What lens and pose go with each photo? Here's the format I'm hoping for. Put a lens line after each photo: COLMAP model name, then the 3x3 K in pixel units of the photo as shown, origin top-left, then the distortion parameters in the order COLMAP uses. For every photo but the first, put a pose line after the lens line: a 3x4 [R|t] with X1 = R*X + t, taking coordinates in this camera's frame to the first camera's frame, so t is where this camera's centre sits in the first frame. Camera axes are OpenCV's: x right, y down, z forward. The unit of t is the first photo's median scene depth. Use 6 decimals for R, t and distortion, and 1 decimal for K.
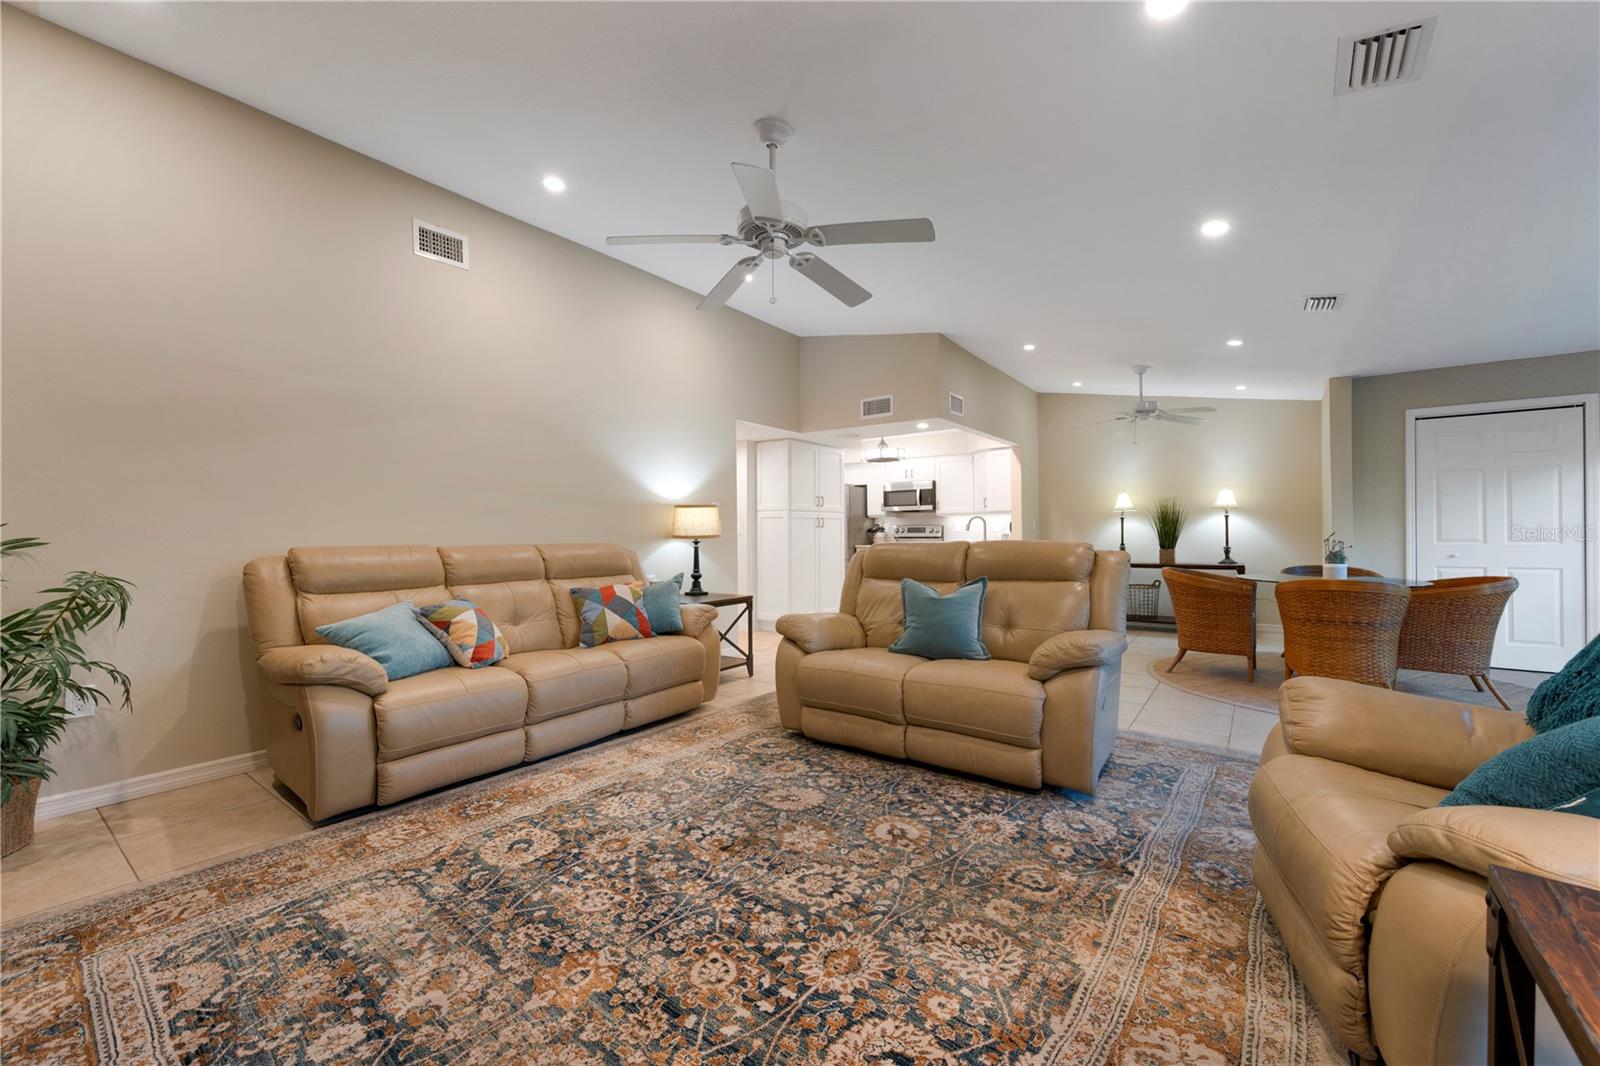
lens RADIAL K [[633.8, 0, 800.0], [0, 633.8, 533.0], [0, 0, 1]] dist [-0.000057, -0.000046]
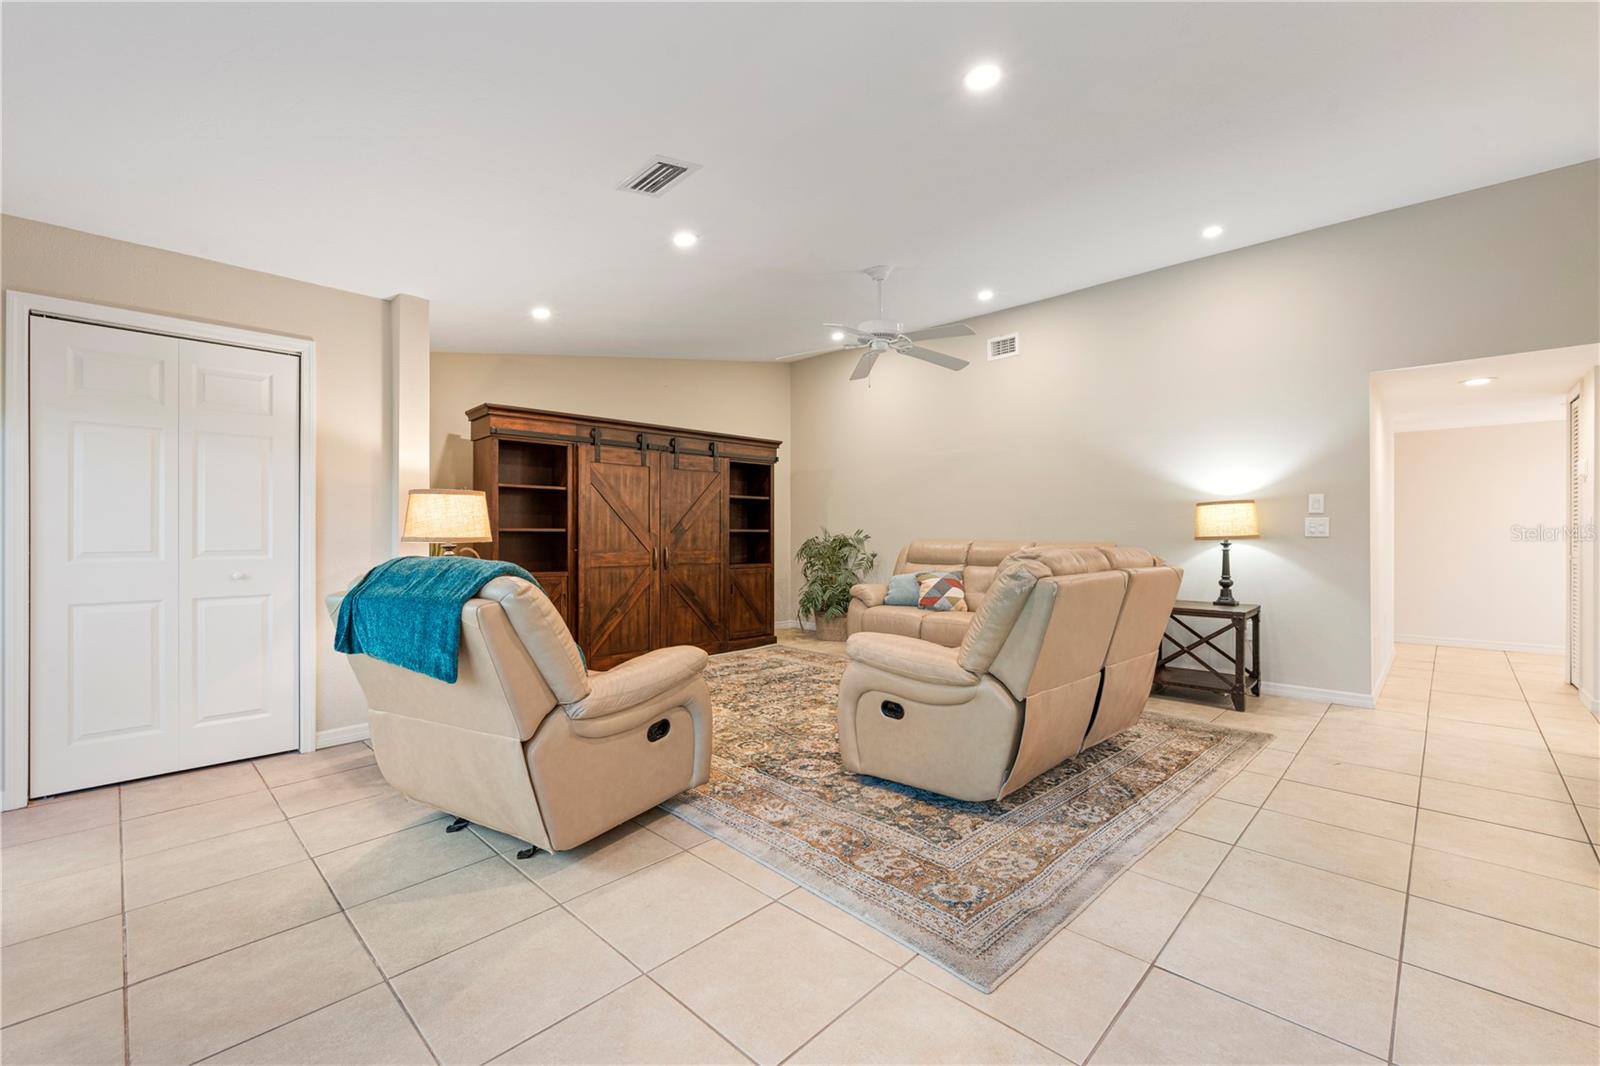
lens RADIAL K [[657.8, 0, 807.1], [0, 657.8, 478.5], [0, 0, 1]] dist [-0.000154, 0.000010]
pose [[-0.129154, -0.076114, -0.988699, 2.064034], [0.002280, 0.997024, -0.077053, -0.019383], [0.991622, -0.012206, -0.128597, 1.344614]]
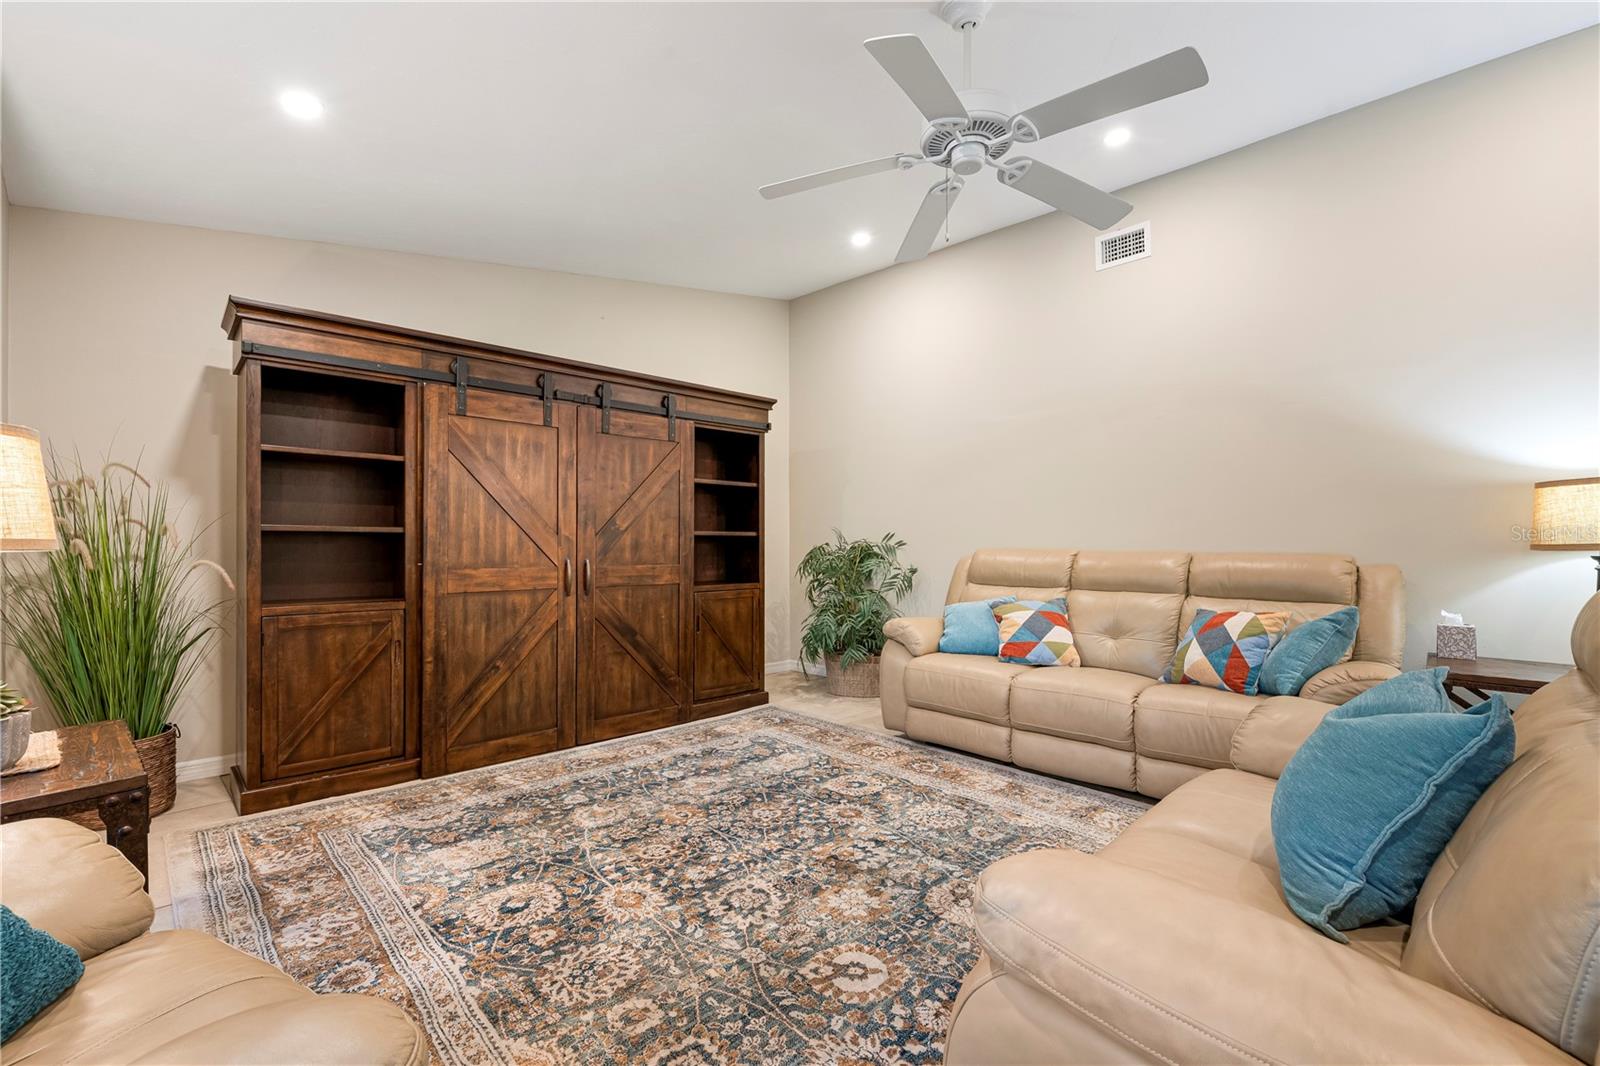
lens RADIAL K [[688.0, 0, 800.0], [0, 688.0, 533.0], [0, 0, 1]] dist [0.002094, 0.000224]
pose [[-0.139691, -0.004507, -0.990185, 1.033378], [-0.000690, 0.999990, -0.004454, -0.004896], [0.990195, 0.000061, -0.139692, 1.186460]]
